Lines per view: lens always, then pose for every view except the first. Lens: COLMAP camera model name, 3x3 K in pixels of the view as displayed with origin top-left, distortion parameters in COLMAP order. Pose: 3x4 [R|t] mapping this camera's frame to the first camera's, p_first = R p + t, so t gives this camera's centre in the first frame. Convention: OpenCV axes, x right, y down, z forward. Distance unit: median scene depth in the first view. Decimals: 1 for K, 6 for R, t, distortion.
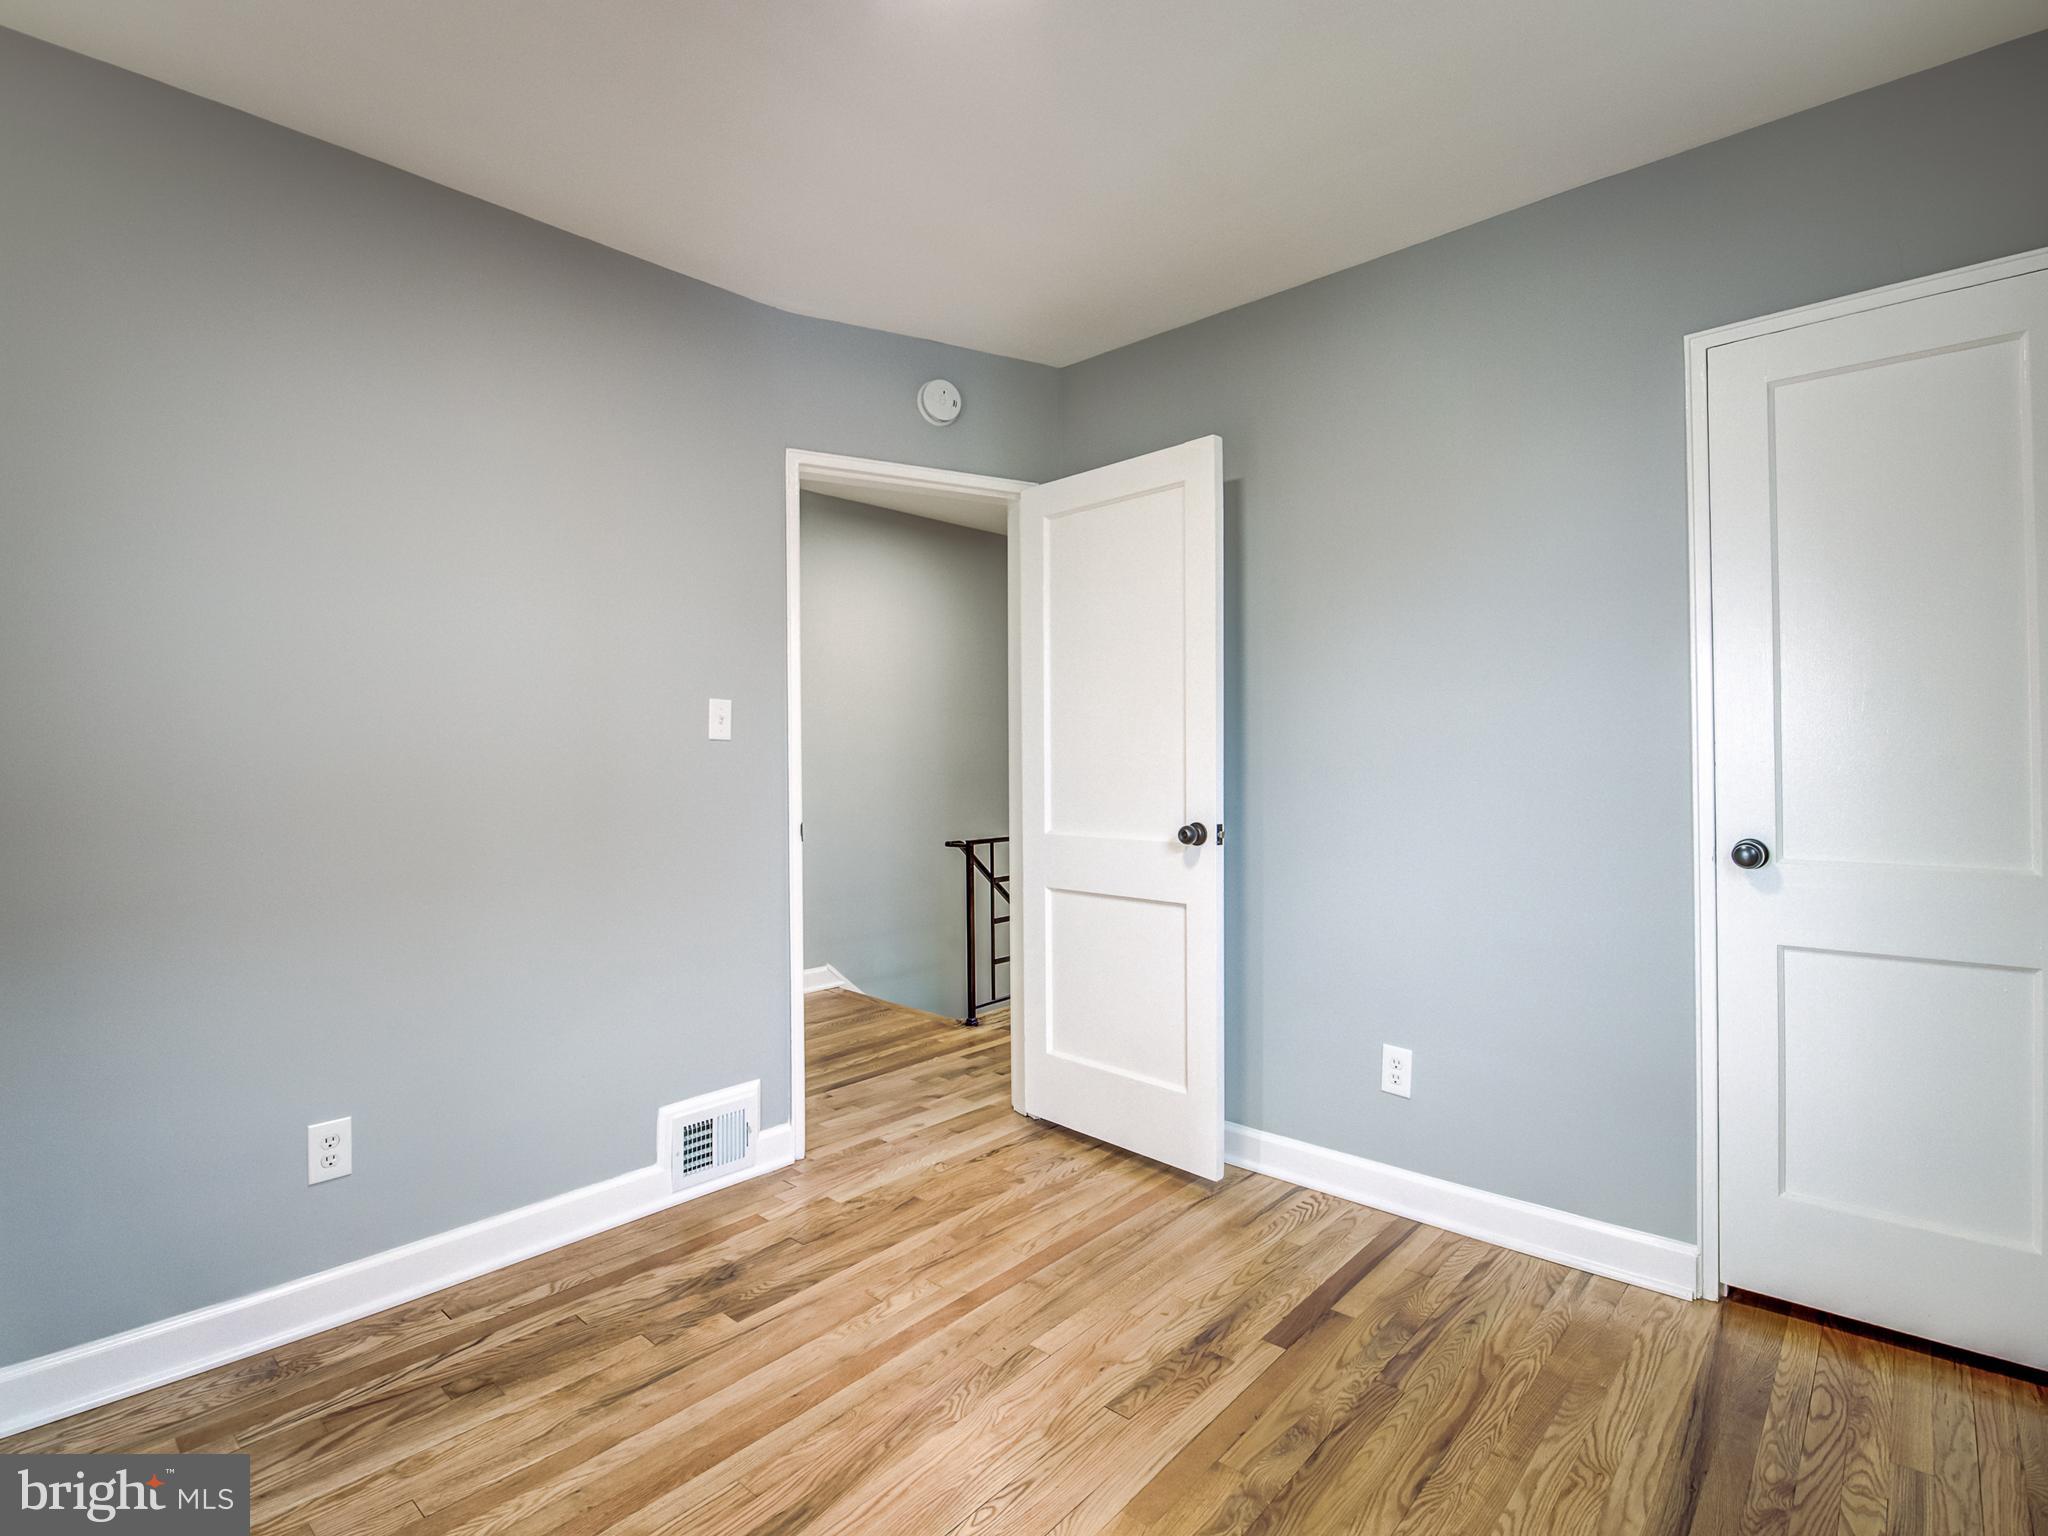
lens RADIAL K [[1001.6, 0, 1020.6], [0, 1001.6, 757.9], [0, 0, 1]] dist [0.000076, -0.010935]
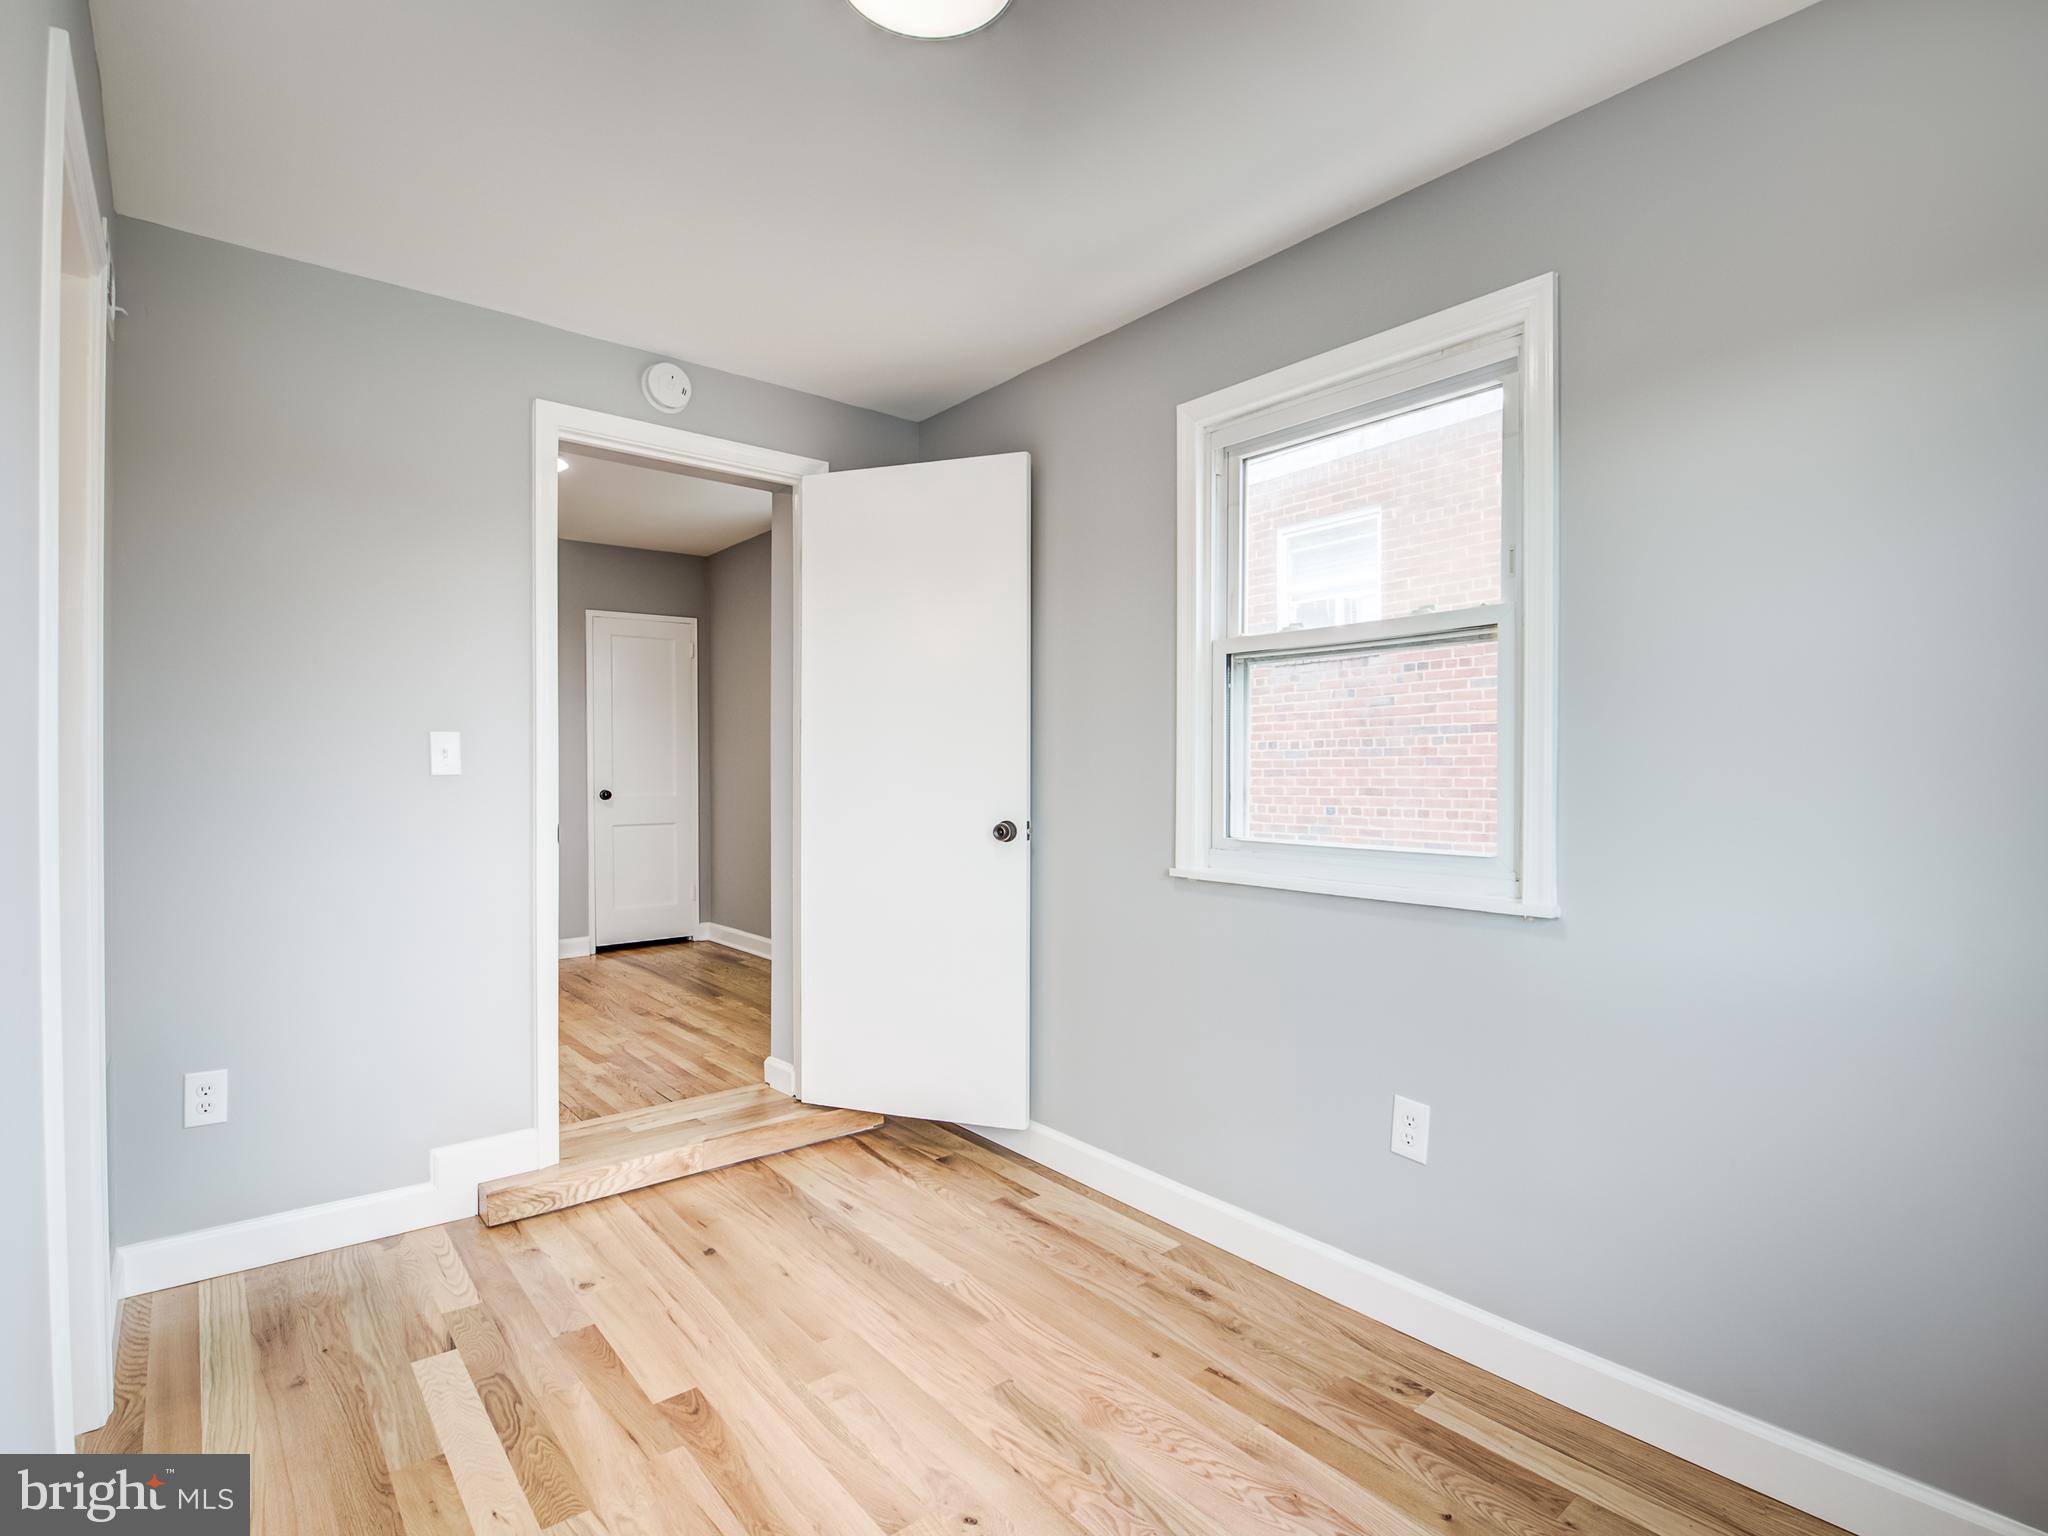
lens RADIAL K [[1005.2, 0, 1002.9], [0, 1005.2, 766.9], [0, 0, 1]] dist [-0.020158, -0.000791]
pose [[0.159551, 0.007668, 0.987160, -1.863890], [0.006051, 0.999943, -0.008745, 0.044345], [-0.987171, 0.007369, 0.159495, -0.585056]]
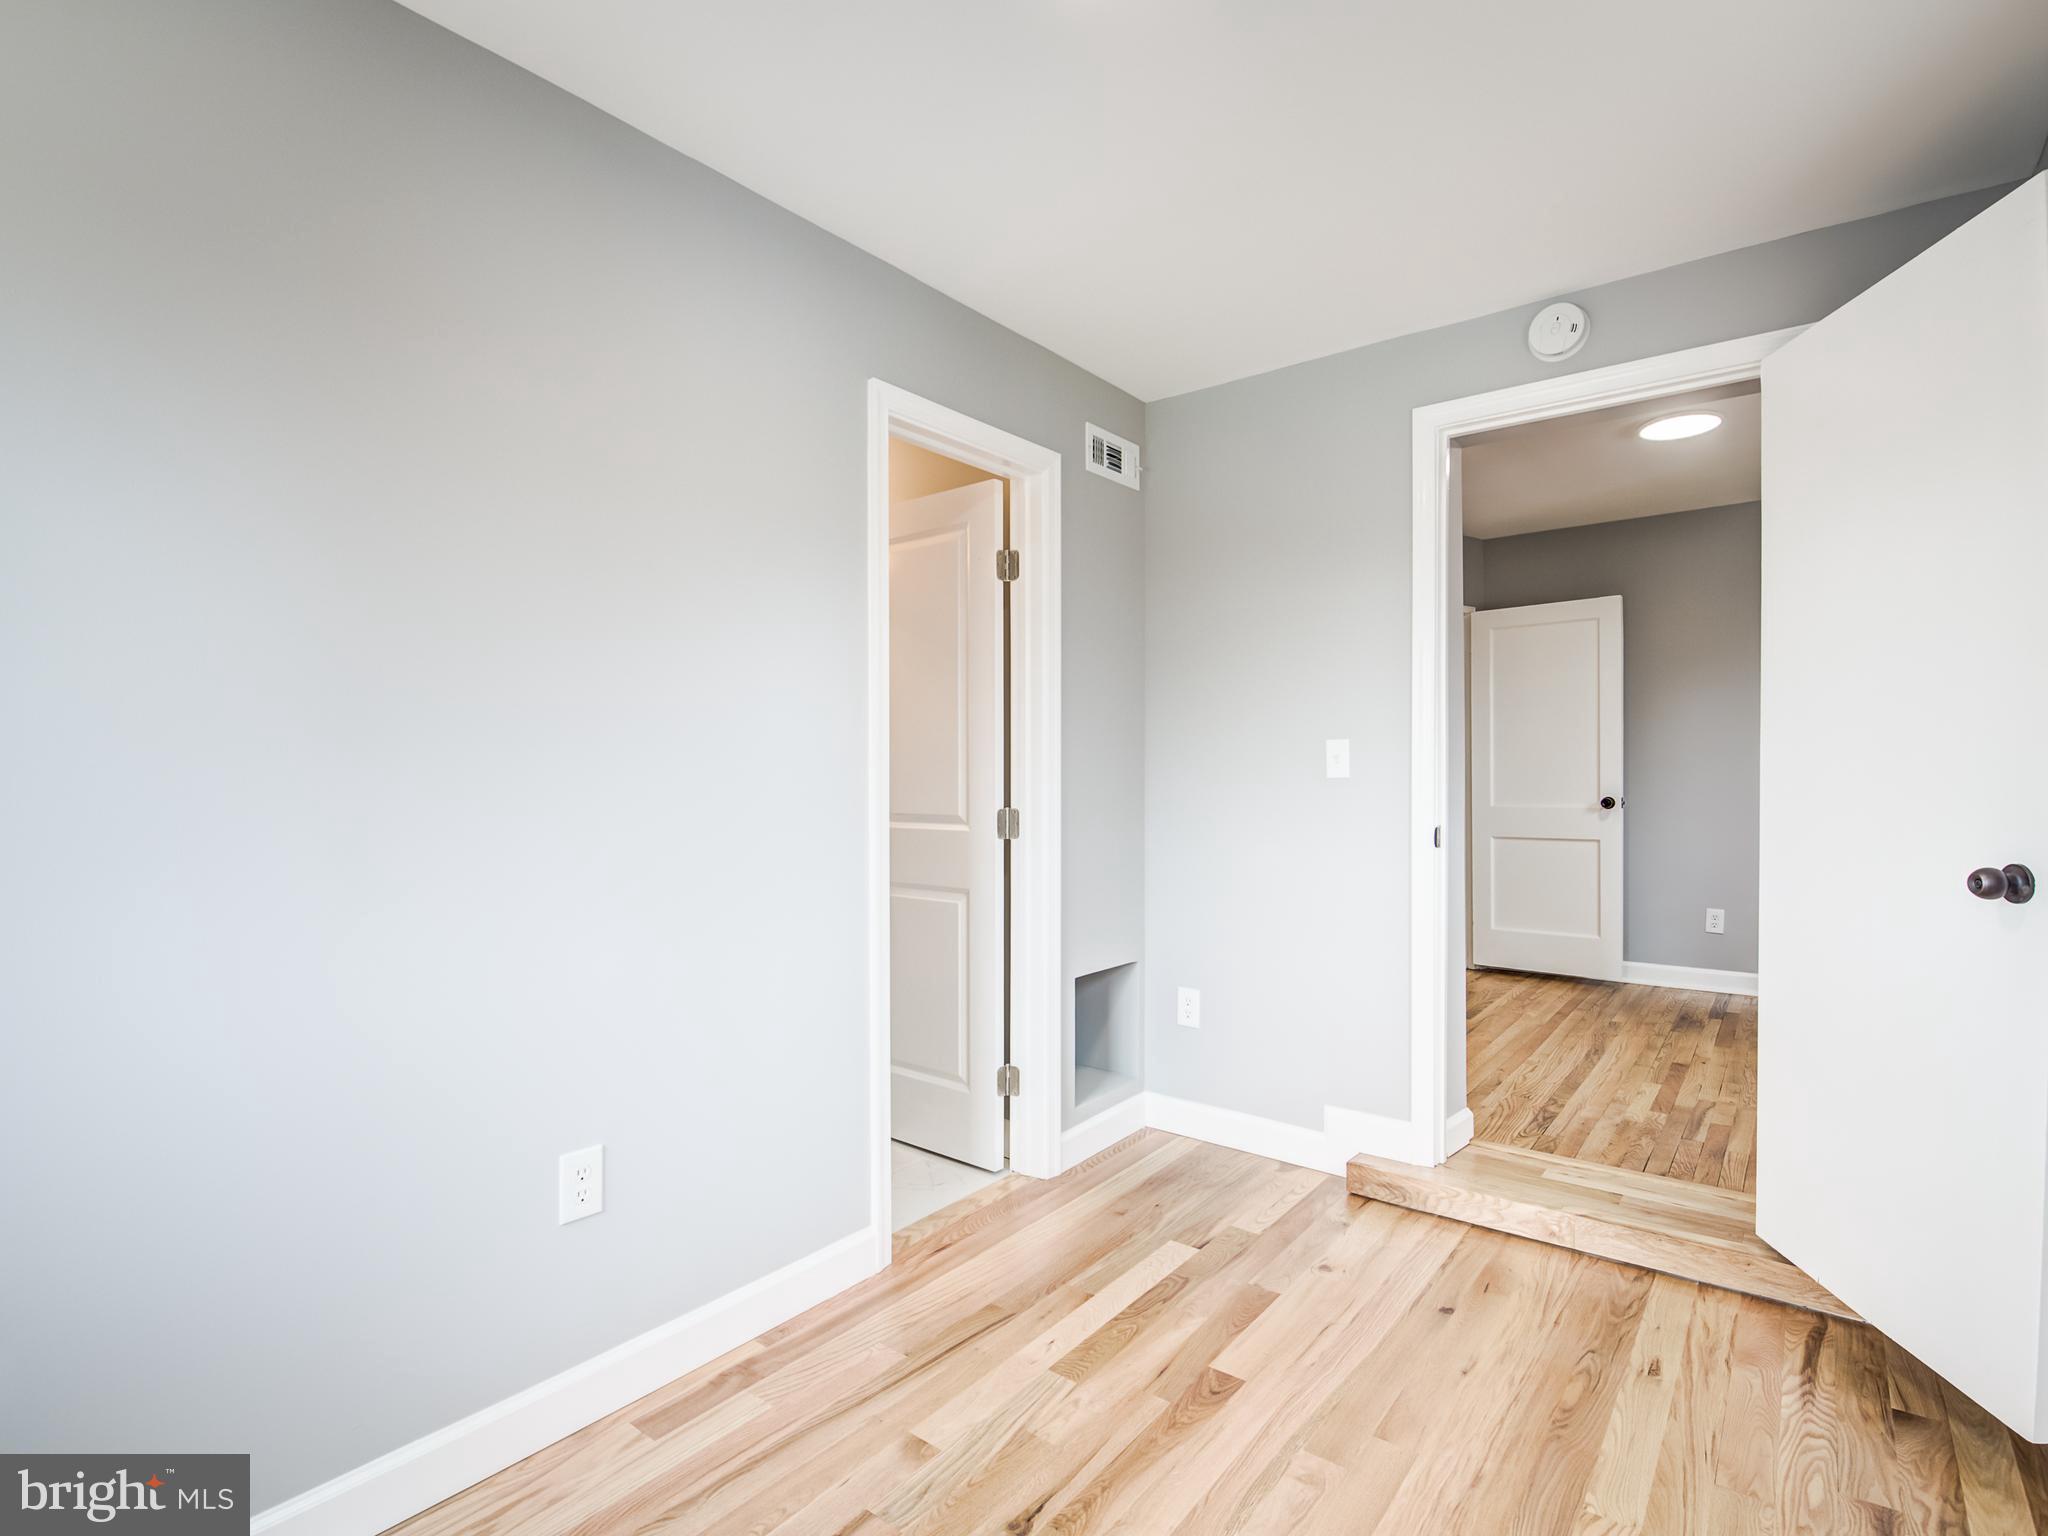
lens RADIAL K [[995.6, 0, 1023.3], [0, 995.6, 775.5], [0, 0, 1]] dist [-0.001416, -0.011169]
pose [[0.998249, 0.001510, 0.059128, -1.304054], [-0.001085, 0.999973, -0.007213, 0.045999], [-0.059137, 0.007136, 0.998224, -1.042121]]
